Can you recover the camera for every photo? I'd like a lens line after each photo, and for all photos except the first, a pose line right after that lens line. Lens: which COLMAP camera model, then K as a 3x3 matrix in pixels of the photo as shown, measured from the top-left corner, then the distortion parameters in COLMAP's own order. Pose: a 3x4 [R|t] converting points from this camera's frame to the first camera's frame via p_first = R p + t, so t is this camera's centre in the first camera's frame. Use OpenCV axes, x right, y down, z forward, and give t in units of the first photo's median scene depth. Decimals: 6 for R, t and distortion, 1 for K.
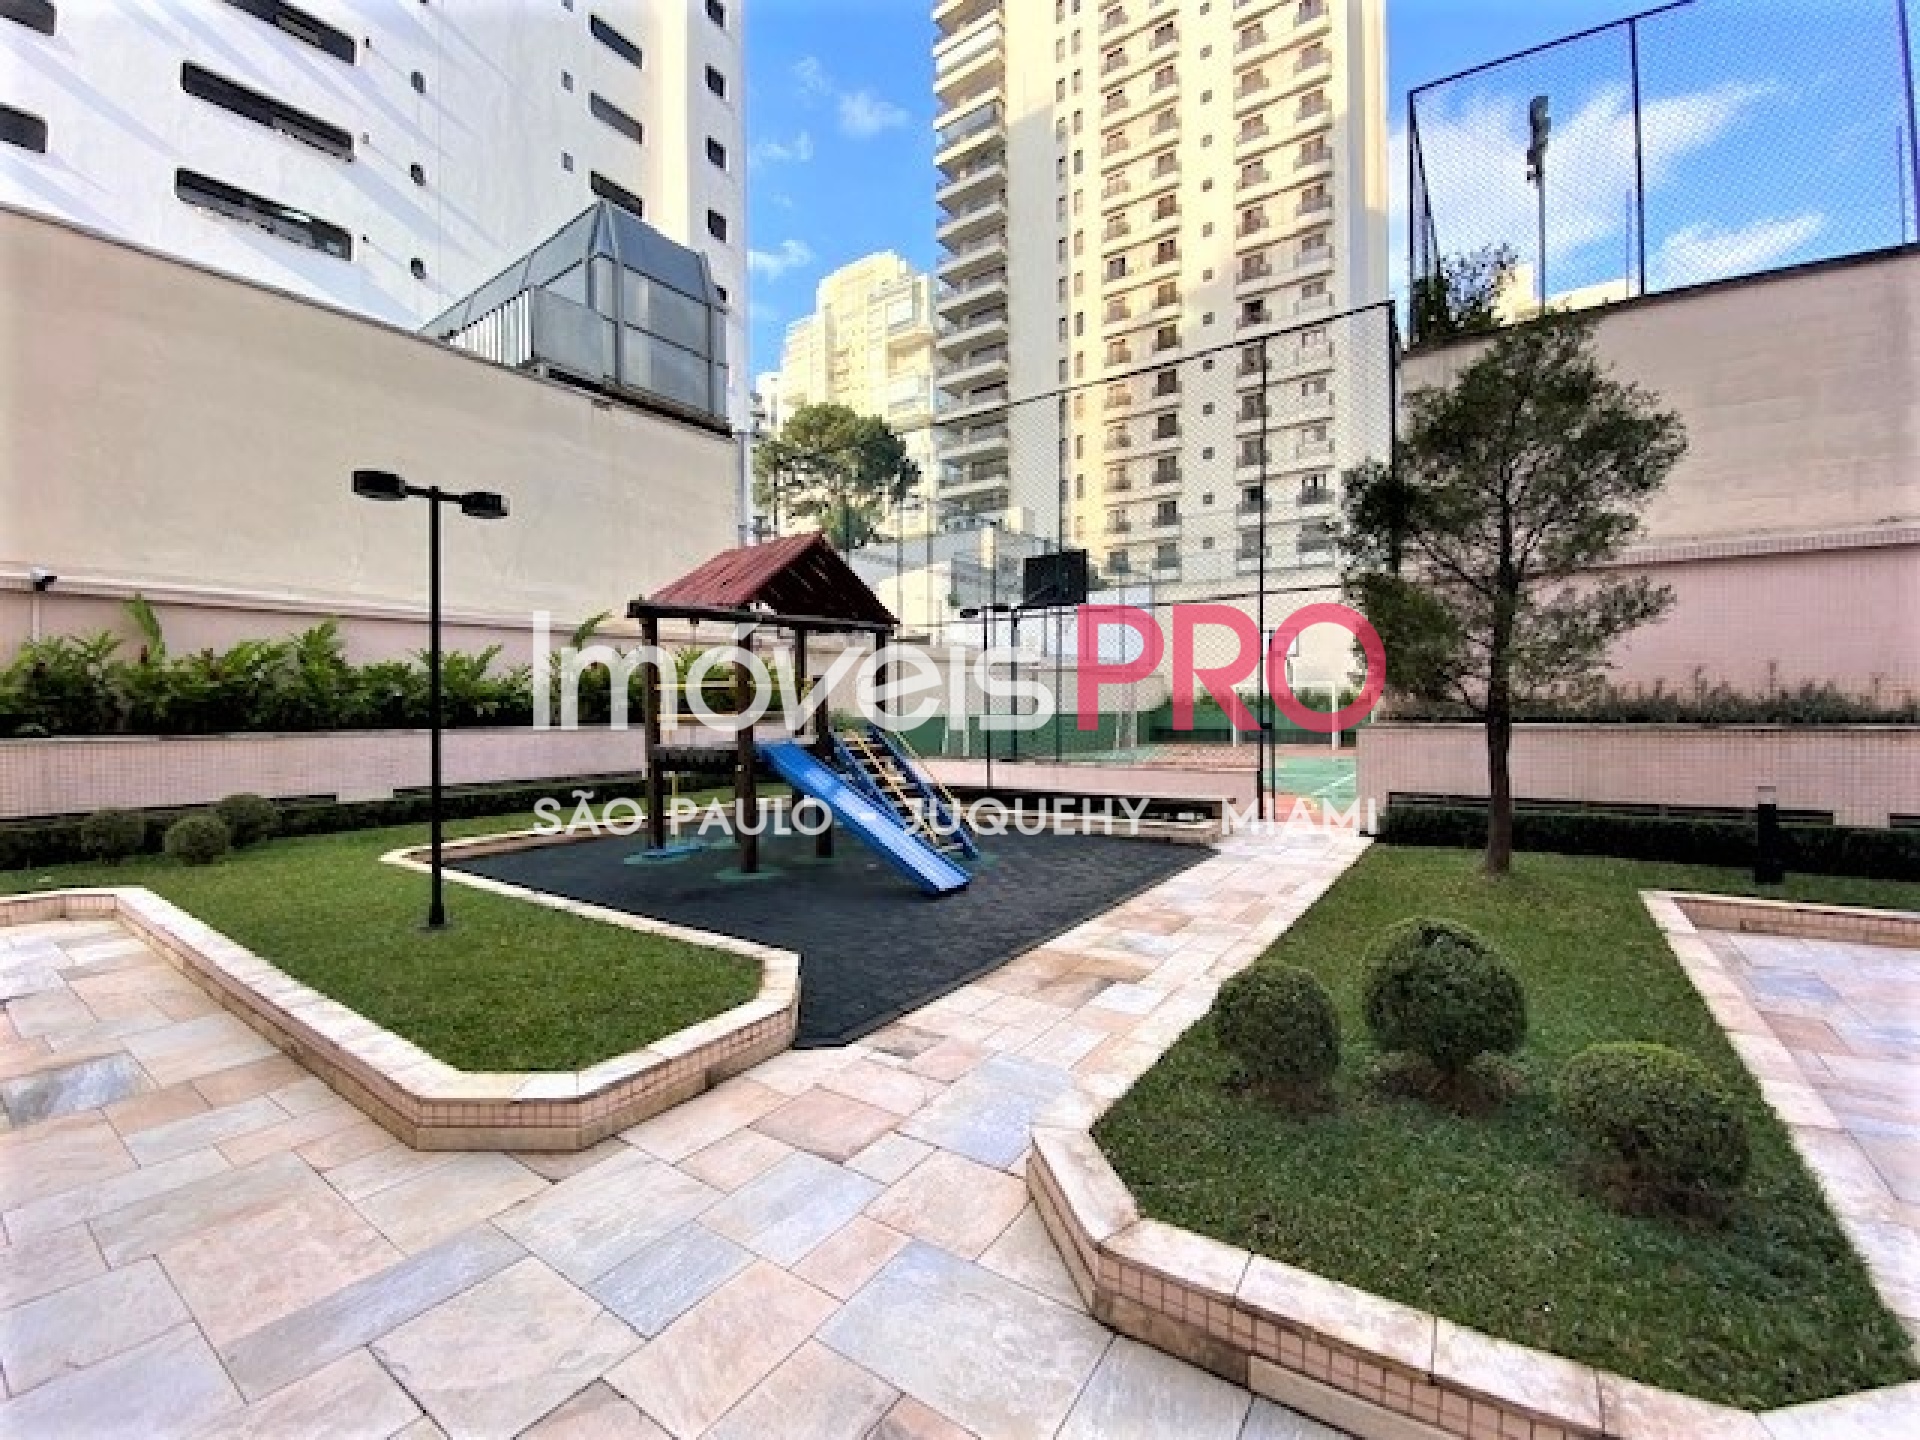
lens RADIAL K [[783.0, 0, 960.5], [0, 783.0, 710.8], [0, 0, 1]] dist [-0.000248, -0.000323]
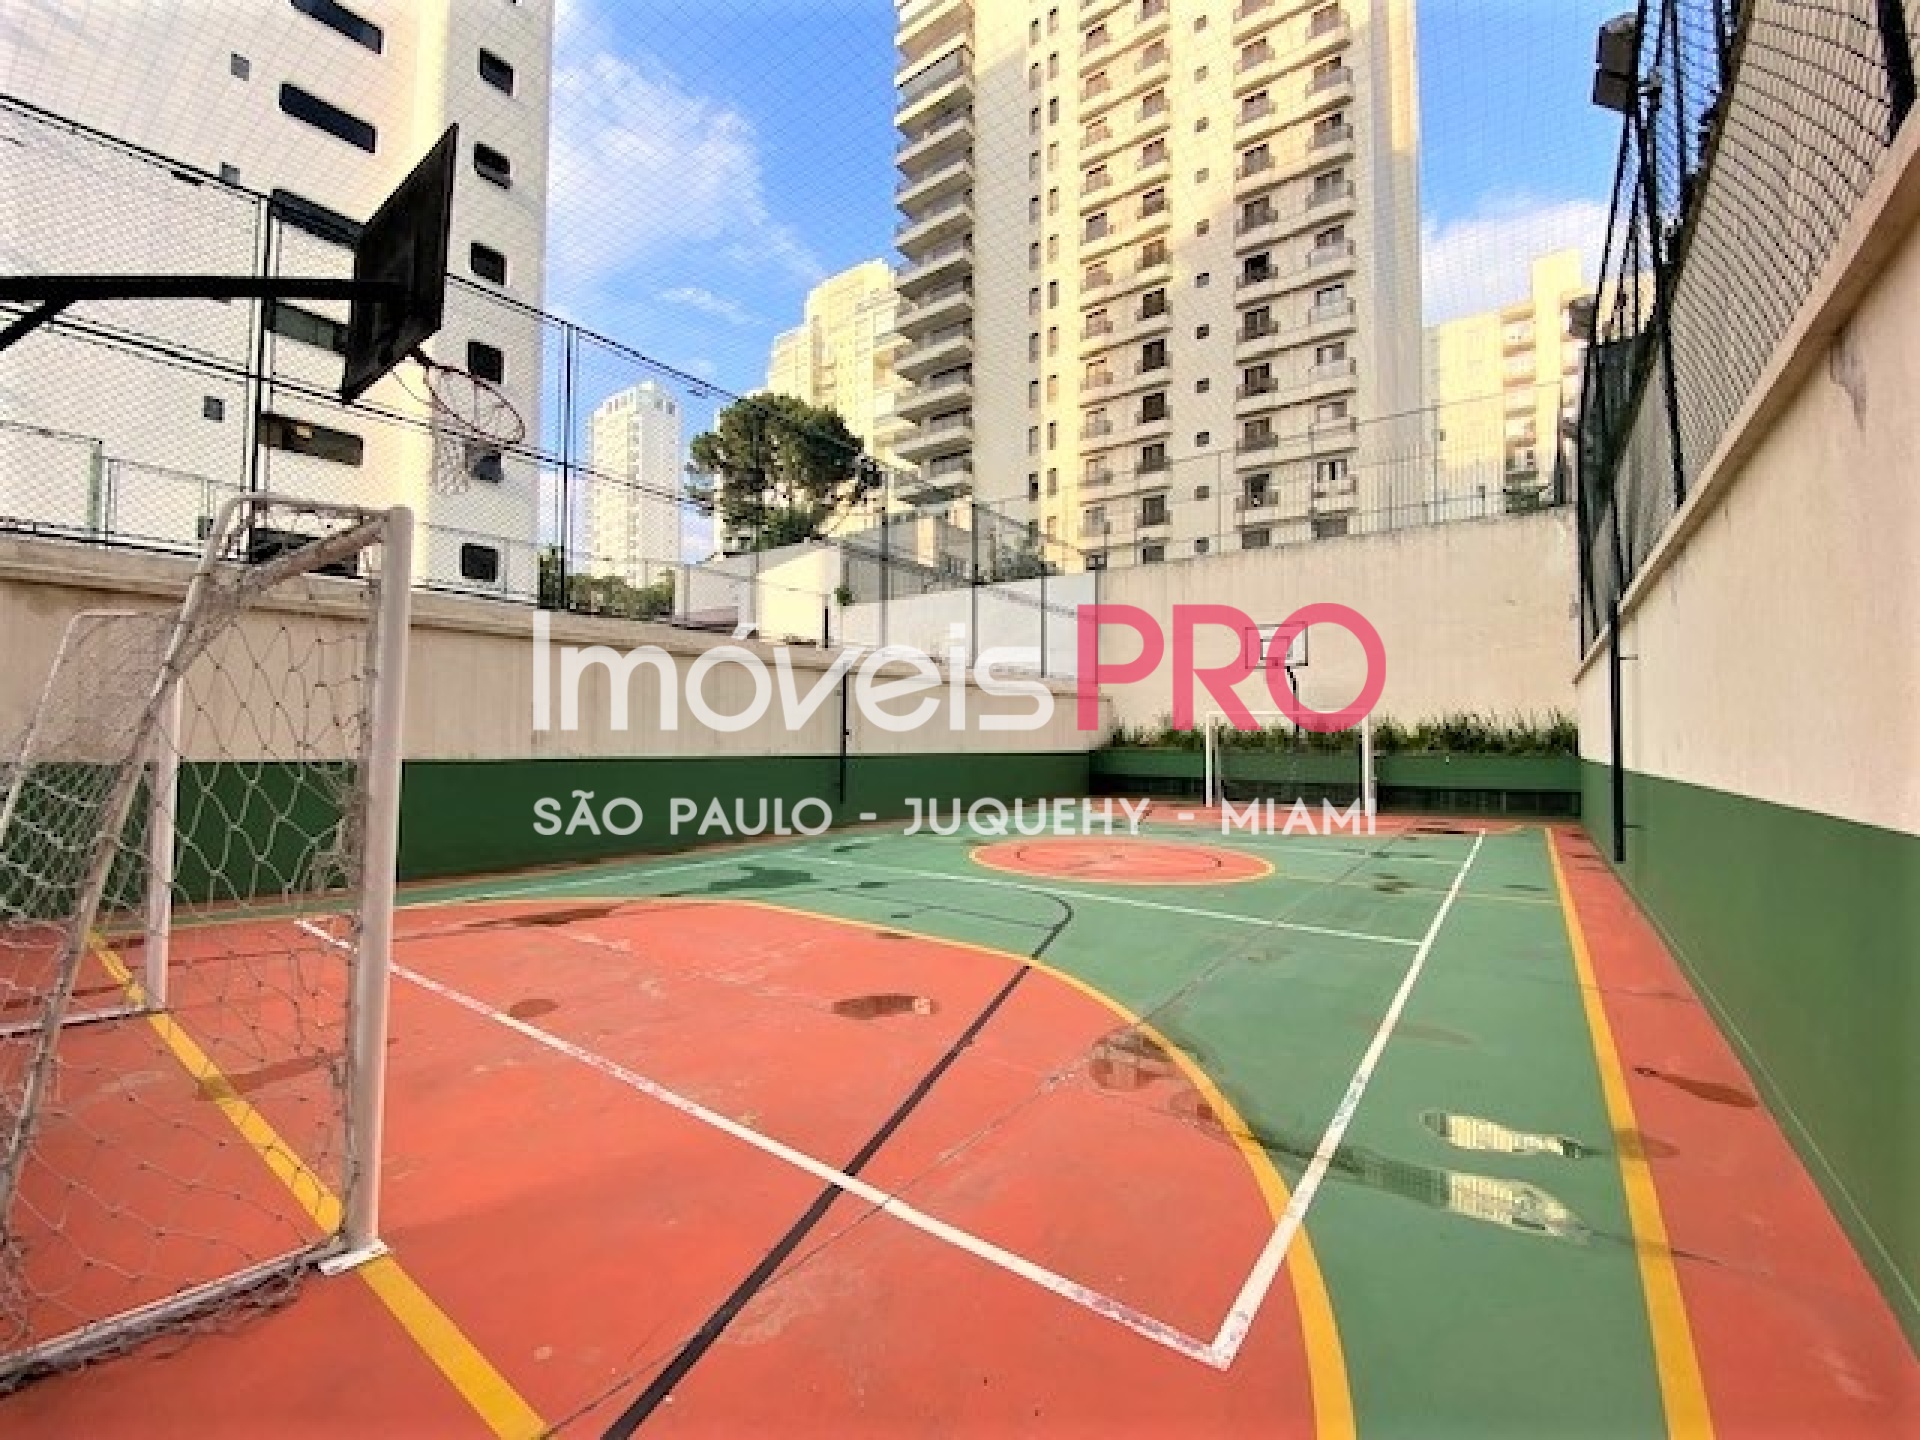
lens RADIAL K [[783.0, 0, 958.8], [0, 783.0, 713.3], [0, 0, 1]] dist [-0.000248, -0.000323]
pose [[0.999678, 0.012056, -0.022335, 0.076938], [-0.012934, 0.999133, -0.039571, -0.001196], [0.021839, 0.039847, 0.998967, 0.169973]]
